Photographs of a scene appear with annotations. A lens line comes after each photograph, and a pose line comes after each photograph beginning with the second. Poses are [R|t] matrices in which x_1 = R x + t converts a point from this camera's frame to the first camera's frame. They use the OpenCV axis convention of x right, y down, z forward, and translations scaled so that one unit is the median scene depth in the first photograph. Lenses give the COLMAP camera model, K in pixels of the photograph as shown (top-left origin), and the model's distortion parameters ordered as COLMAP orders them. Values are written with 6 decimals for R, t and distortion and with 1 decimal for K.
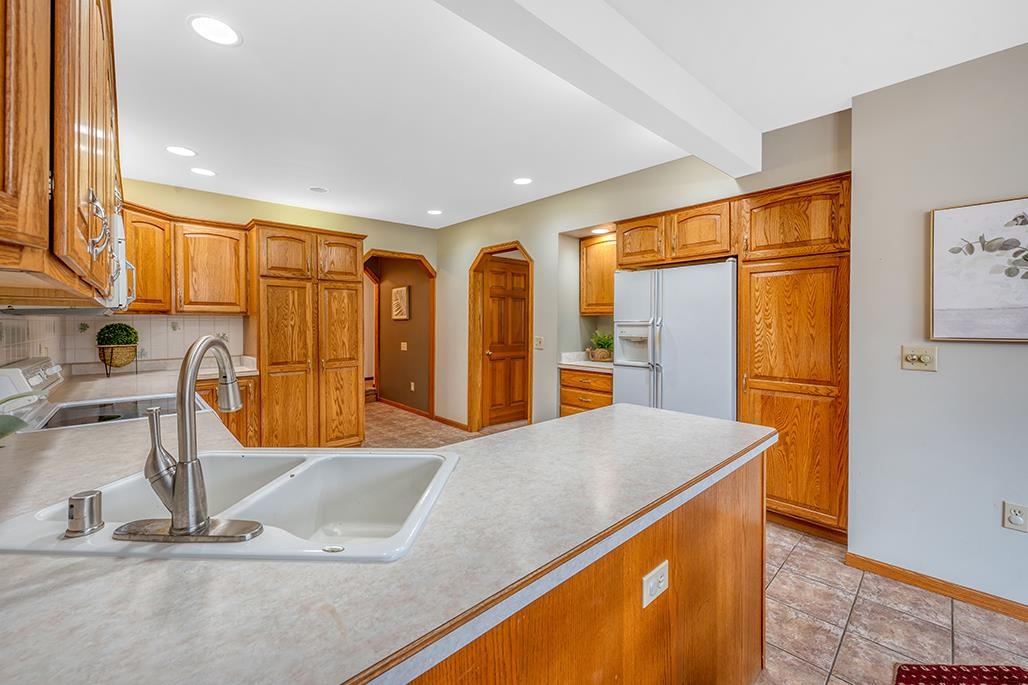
lens RADIAL K [[414.6, 0, 513.5], [0, 414.6, 326.3], [0, 0, 1]] dist [-0.001476, -0.000804]
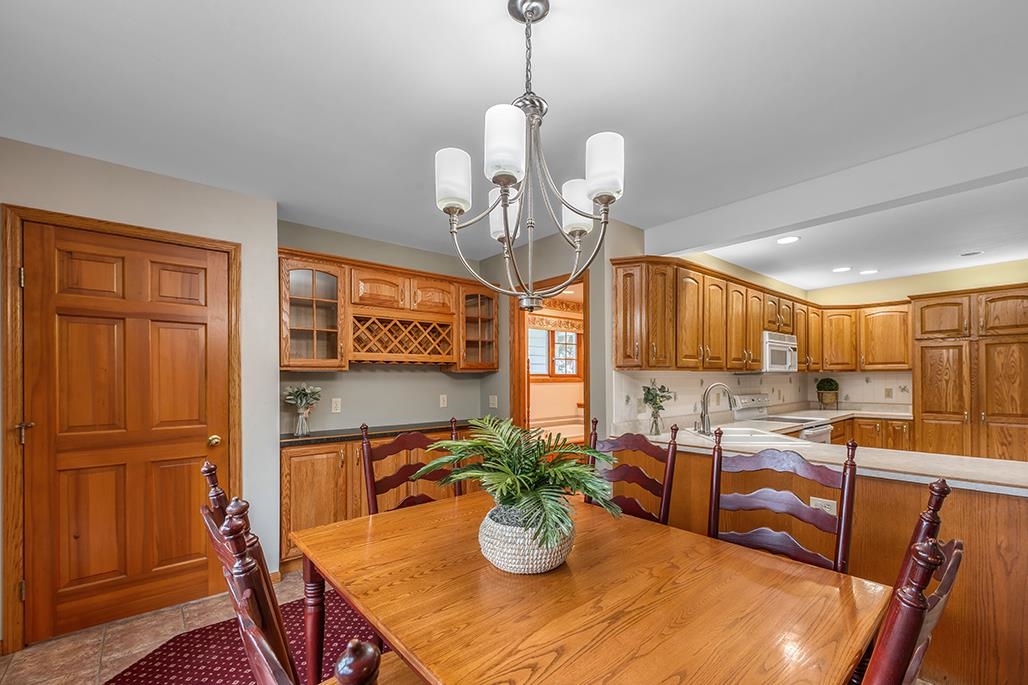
lens RADIAL K [[414.6, 0, 529.8], [0, 414.6, 378.5], [0, 0, 1]] dist [-0.001476, -0.000804]
pose [[-0.045142, 0.004740, -0.998969, 0.655728], [-0.000132, 0.999989, 0.004751, -0.011300], [0.998981, 0.000346, -0.045141, -0.091665]]
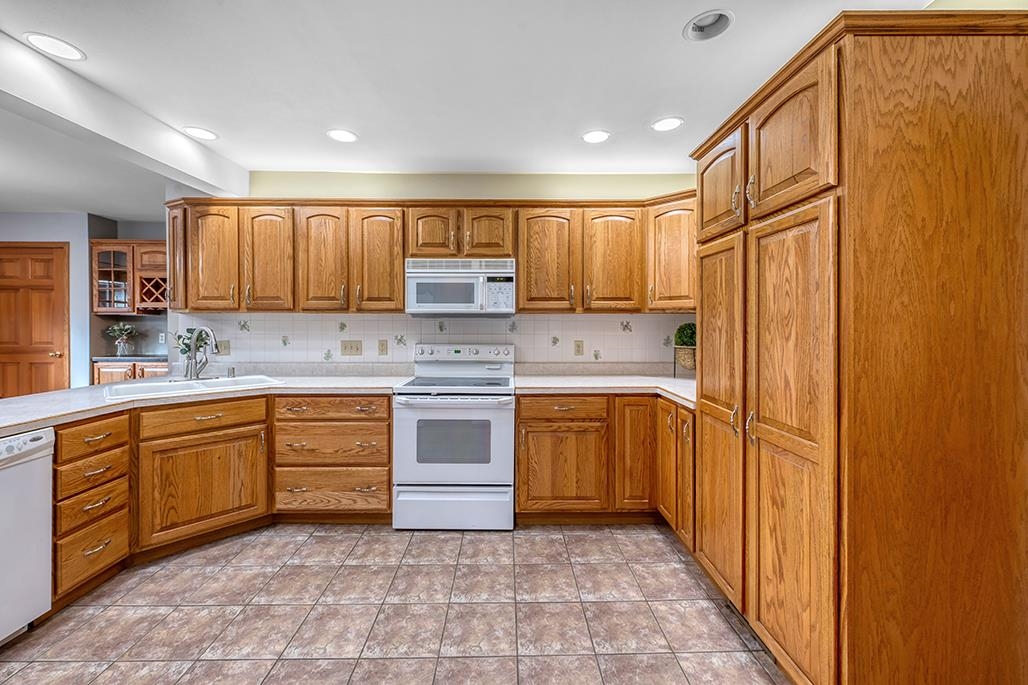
lens RADIAL K [[414.6, 0, 508.9], [0, 414.6, 322.4], [0, 0, 1]] dist [-0.001476, -0.000804]
pose [[-0.675606, 0.003350, -0.737255, 0.007695], [-0.003435, 0.999965, 0.007691, -0.012212], [0.737254, 0.007728, -0.675571, 1.151005]]
